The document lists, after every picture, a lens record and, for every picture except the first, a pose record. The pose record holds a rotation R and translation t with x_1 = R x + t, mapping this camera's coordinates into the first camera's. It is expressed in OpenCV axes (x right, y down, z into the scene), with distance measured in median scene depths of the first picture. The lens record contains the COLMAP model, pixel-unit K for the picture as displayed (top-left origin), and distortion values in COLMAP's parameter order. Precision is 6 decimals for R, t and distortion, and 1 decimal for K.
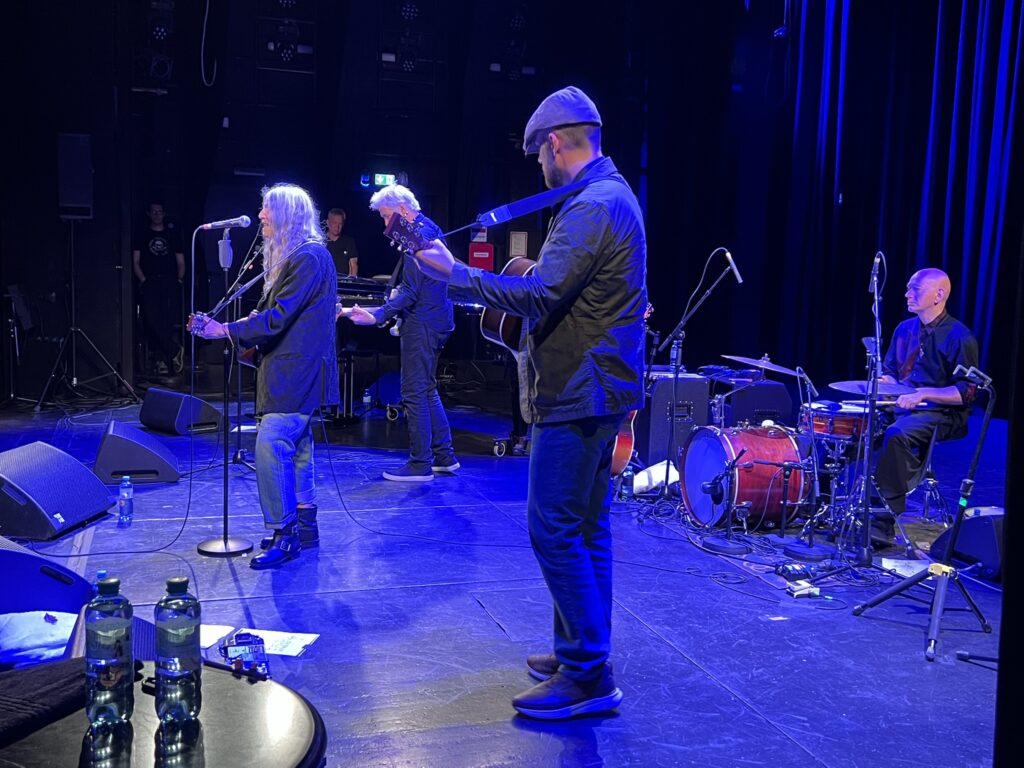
lens RADIAL K [[1091.0, 0, 518.1], [0, 1091.0, 375.8], [0, 0, 1]] dist [0.152290, -0.428261]
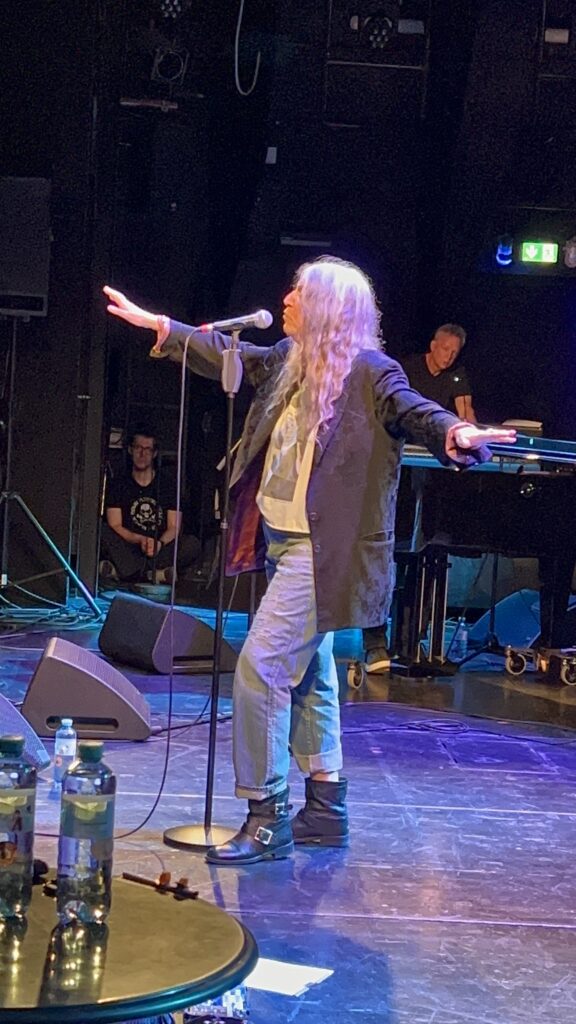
lens RADIAL K [[2355.2, 0, 288.0], [0, 2355.2, 512.0], [0, 0, 1]] dist [0.250613, -0.257476]
pose [[0.963240, 0.036015, -0.266216, 0.125275], [-0.053480, 0.996845, -0.058647, 0.046812], [0.263264, 0.070729, 0.962128, -0.281908]]
